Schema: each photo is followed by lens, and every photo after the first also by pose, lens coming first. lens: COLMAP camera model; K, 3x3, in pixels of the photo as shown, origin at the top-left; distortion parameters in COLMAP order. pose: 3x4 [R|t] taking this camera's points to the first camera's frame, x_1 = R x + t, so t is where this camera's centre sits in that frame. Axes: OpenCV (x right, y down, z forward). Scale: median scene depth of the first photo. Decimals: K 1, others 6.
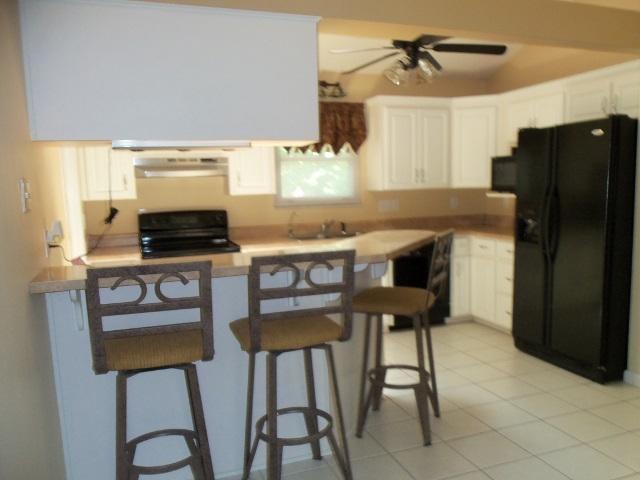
lens RADIAL K [[540.9, 0, 320.9], [0, 540.9, 242.6], [0, 0, 1]] dist [-0.061012, 0.028280]
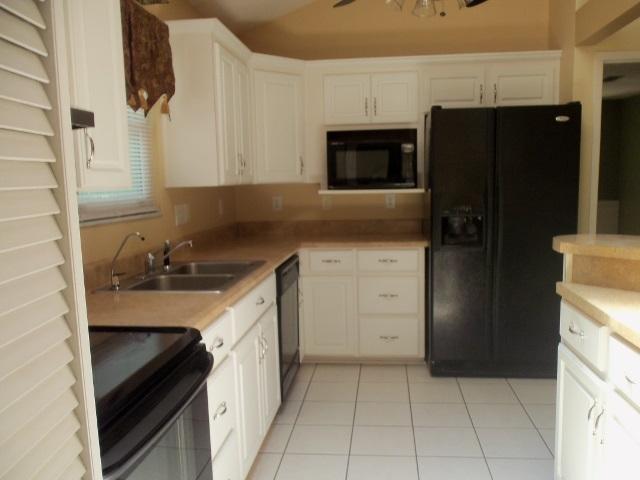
lens RADIAL K [[540.9, 0, 320.2], [0, 540.9, 238.5], [0, 0, 1]] dist [-0.061012, 0.028280]
pose [[0.440641, -0.081498, 0.893976, -0.392794], [0.107245, 0.993517, 0.037712, -0.055880], [-0.891254, 0.079257, 0.446524, 0.712573]]
